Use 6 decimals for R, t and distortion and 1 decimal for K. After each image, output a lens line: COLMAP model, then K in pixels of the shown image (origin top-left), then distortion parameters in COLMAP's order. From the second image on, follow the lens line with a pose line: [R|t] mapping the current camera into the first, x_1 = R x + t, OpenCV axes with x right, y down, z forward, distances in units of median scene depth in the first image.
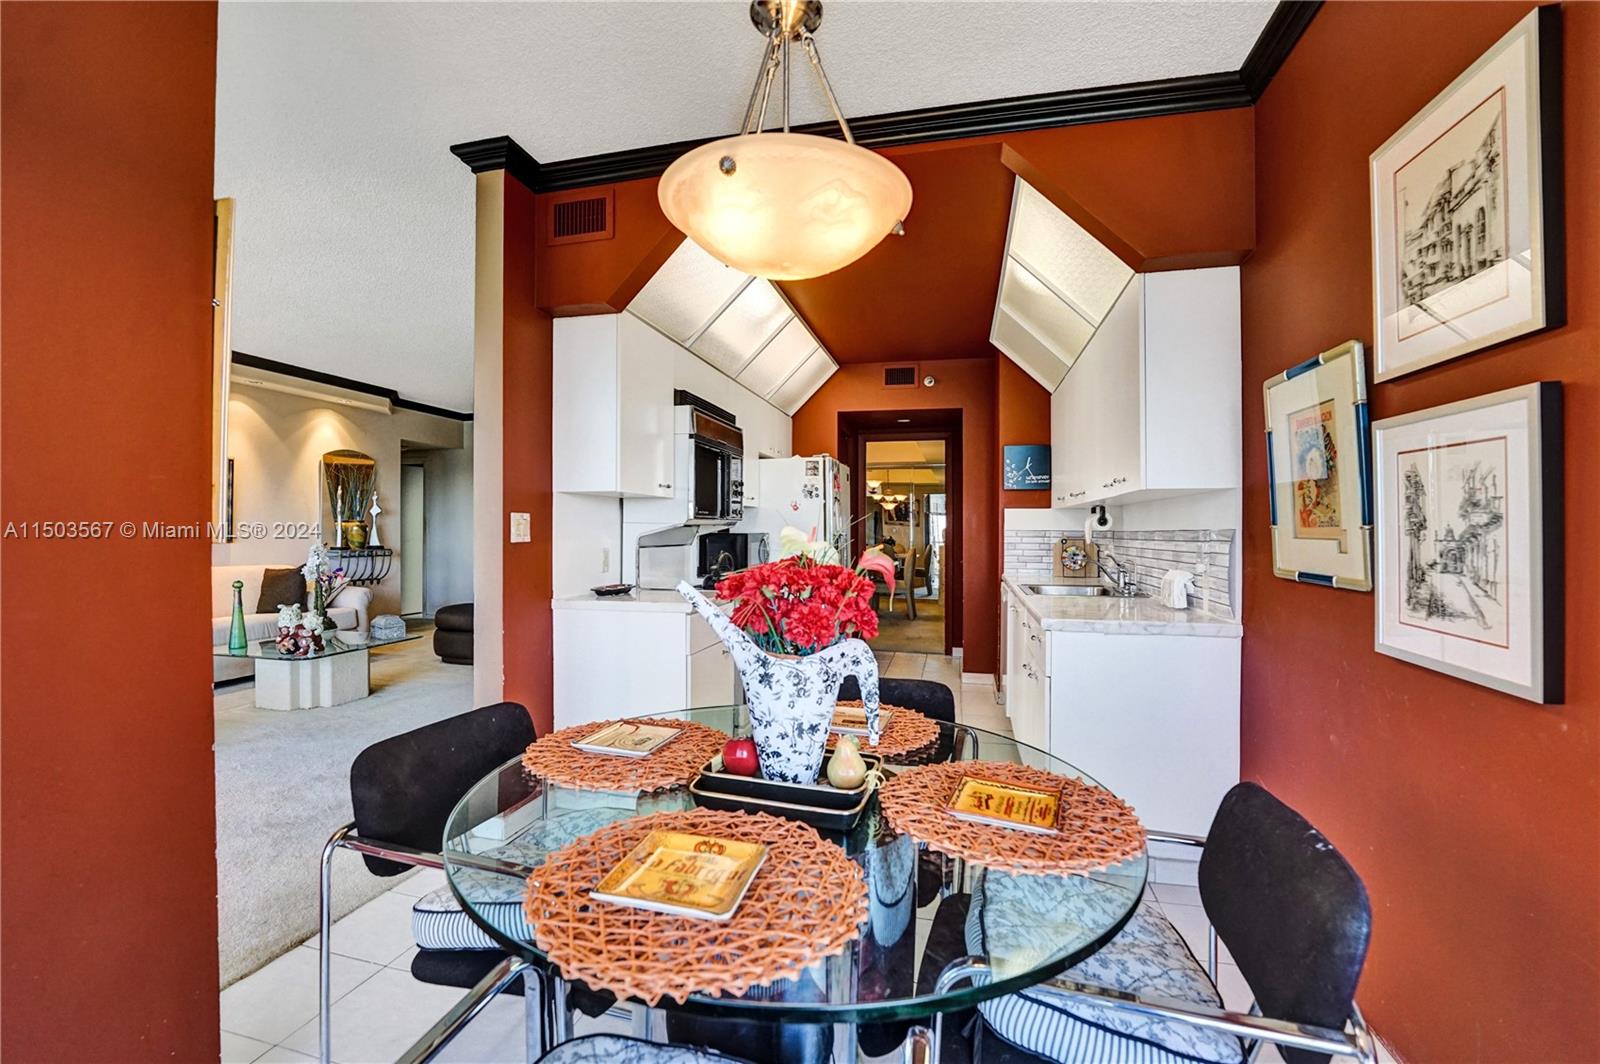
lens RADIAL K [[653.4, 0, 794.7], [0, 653.4, 528.7], [0, 0, 1]] dist [-0.017691, 0.000401]
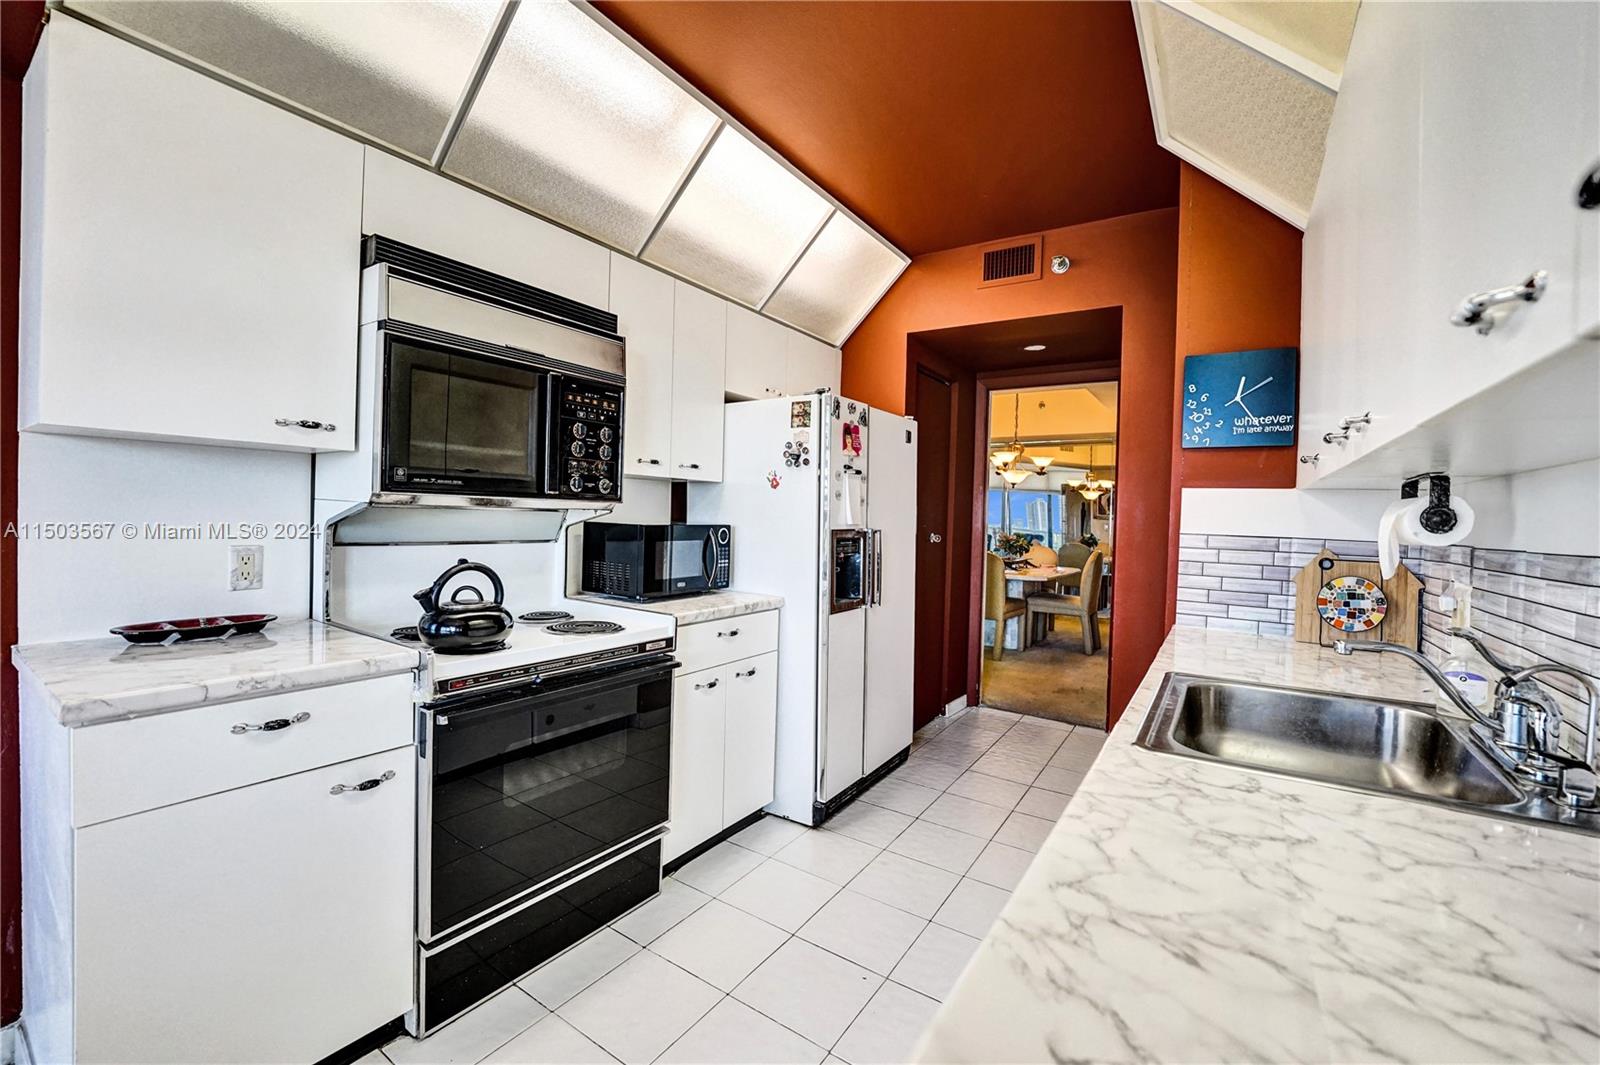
lens RADIAL K [[653.4, 0, 801.7], [0, 653.4, 526.9], [0, 0, 1]] dist [-0.017691, 0.000401]
pose [[0.944948, 0.027669, -0.326049, 0.216050], [-0.023370, 0.999581, 0.017095, -0.004088], [0.326385, -0.008534, 0.945198, 0.463174]]
